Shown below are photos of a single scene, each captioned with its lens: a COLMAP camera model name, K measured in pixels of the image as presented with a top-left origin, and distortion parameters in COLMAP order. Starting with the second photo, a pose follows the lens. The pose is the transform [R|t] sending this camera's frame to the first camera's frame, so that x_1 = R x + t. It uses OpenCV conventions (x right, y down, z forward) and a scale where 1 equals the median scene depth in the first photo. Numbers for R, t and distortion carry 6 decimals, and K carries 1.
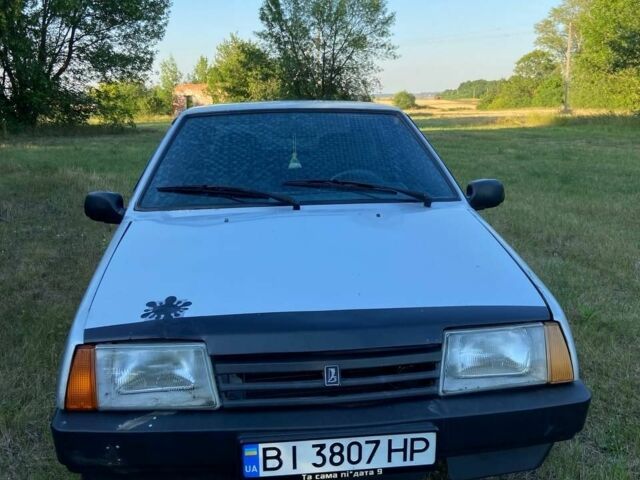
lens RADIAL K [[627.5, 0, 320.0], [0, 627.5, 240.0], [0, 0, 1]] dist [0.056456, -0.008204]
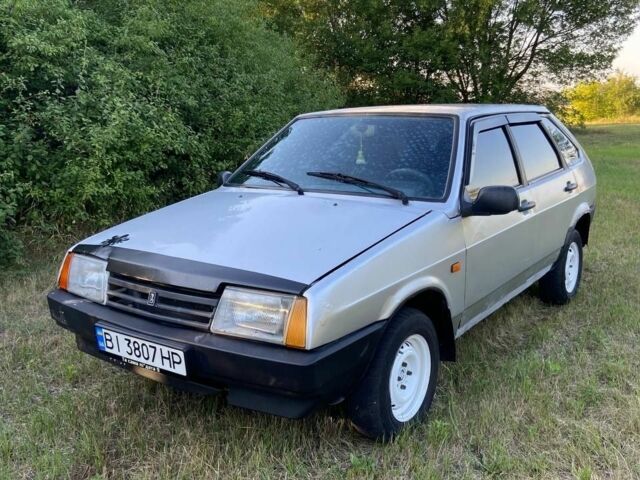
lens RADIAL K [[627.5, 0, 320.0], [0, 627.5, 240.0], [0, 0, 1]] dist [0.056456, -0.008204]
pose [[0.761907, 0.137303, -0.632966, 1.177102], [-0.138217, 0.989228, 0.048210, -0.038394], [0.632767, 0.050756, 0.772677, 0.118101]]
